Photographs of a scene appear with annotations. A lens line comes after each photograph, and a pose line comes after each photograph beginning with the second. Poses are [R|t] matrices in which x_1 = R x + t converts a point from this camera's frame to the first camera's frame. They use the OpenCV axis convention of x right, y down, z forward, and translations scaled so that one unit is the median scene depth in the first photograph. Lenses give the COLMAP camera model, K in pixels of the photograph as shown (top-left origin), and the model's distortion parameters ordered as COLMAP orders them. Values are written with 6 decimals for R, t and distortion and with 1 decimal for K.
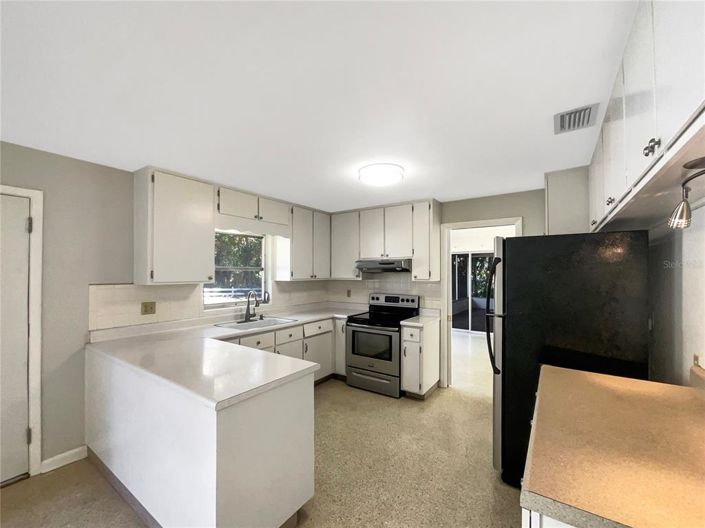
lens RADIAL K [[286.0, 0, 366.5], [0, 286.0, 269.9], [0, 0, 1]] dist [0.003092, 0.000326]
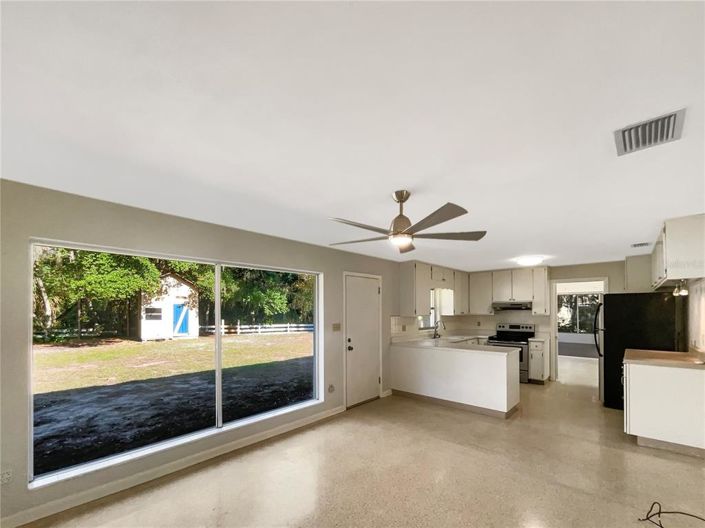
lens RADIAL K [[292.3, 0, 355.2], [0, 292.3, 305.9], [0, 0, 1]] dist [-0.001006, -0.000013]
pose [[0.988752, -0.006017, -0.149446, -0.585258], [0.005349, 0.999974, -0.004870, -0.011527], [0.149471, 0.004016, 0.988758, -0.802527]]
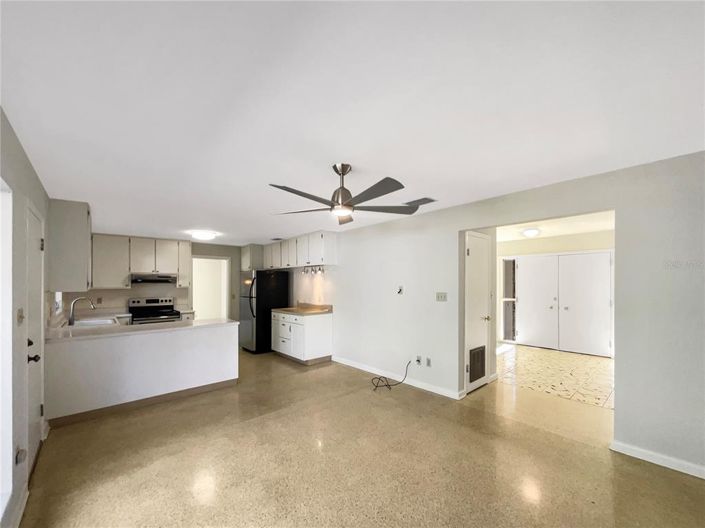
lens RADIAL K [[285.0, 0, 350.9], [0, 285.0, 286.0], [0, 0, 1]] dist [0.000572, 0.000090]
pose [[0.254741, -0.006815, 0.966985, -1.131751], [-0.005304, 0.999950, 0.008445, 0.008304], [-0.966995, -0.007280, 0.254692, -0.372568]]
